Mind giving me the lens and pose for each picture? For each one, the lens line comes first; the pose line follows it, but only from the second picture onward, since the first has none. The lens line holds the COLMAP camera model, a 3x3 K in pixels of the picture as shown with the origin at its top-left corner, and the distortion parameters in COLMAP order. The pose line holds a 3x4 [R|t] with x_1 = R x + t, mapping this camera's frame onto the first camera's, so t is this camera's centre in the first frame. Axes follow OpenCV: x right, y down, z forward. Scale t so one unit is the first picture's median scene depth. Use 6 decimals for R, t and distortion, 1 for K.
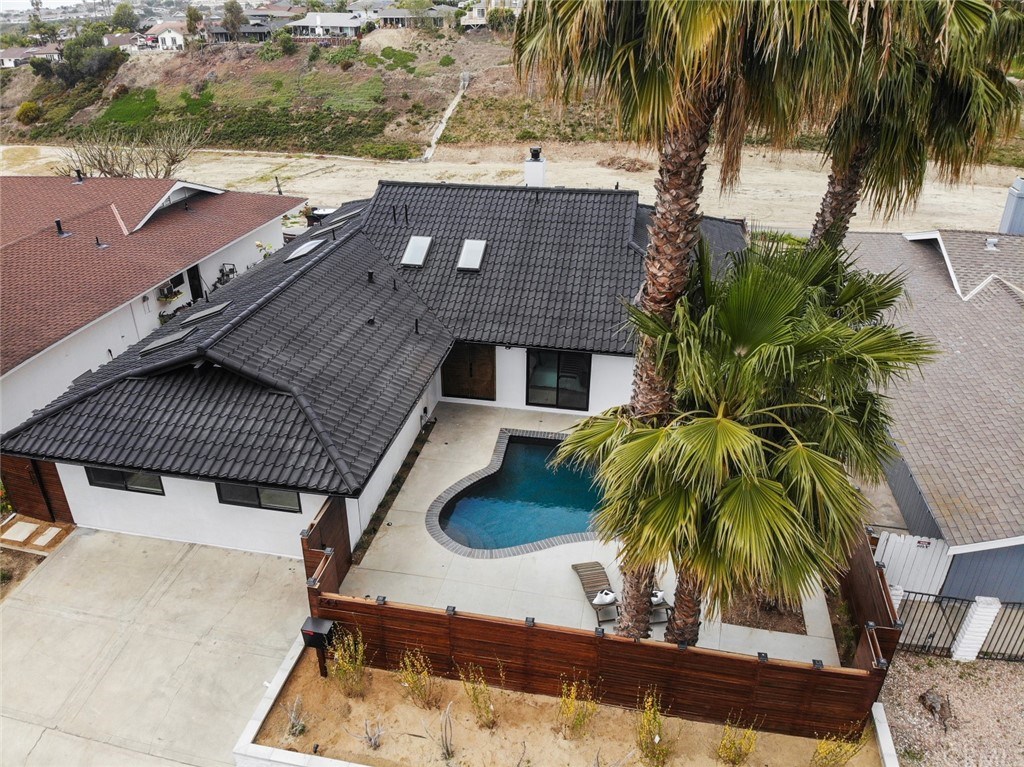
lens RADIAL K [[745.4, 0, 500.2], [0, 745.4, 397.4], [0, 0, 1]] dist [0.042770, -0.139148]
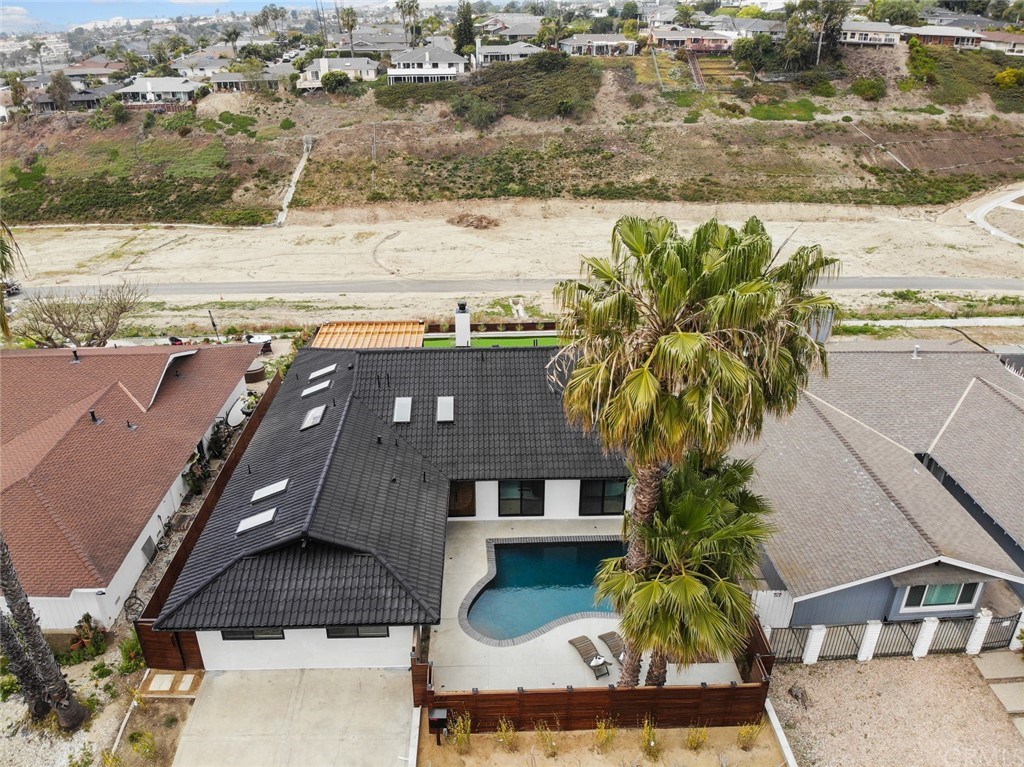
lens RADIAL K [[745.4, 0, 500.2], [0, 745.4, 397.4], [0, 0, 1]] dist [0.042770, -0.139148]
pose [[0.974444, -0.103182, 0.199531, -0.222148], [0.109053, 0.993861, -0.018631, -0.192890], [-0.196383, 0.039915, 0.979714, -0.366620]]
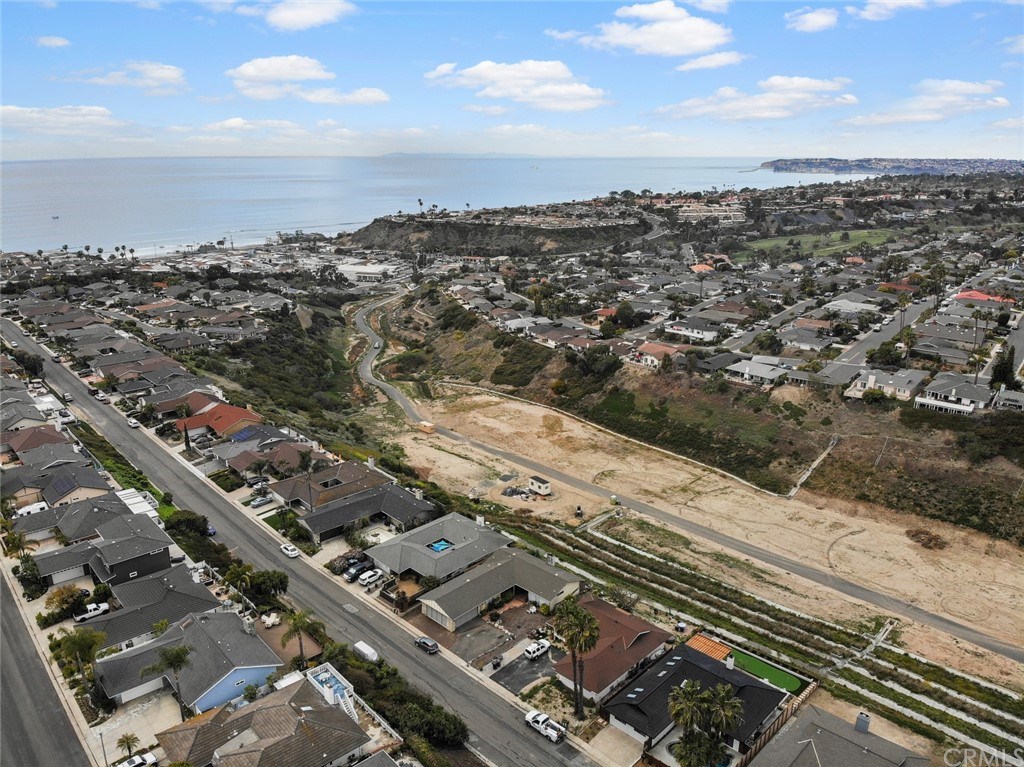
lens RADIAL K [[745.4, 0, 500.2], [0, 745.4, 397.4], [0, 0, 1]] dist [0.042770, -0.139148]
pose [[0.836686, 0.160702, -0.523576, 1.144291], [-0.260610, 0.957637, -0.122532, -1.108604], [0.481704, 0.238970, 0.843122, -4.140567]]
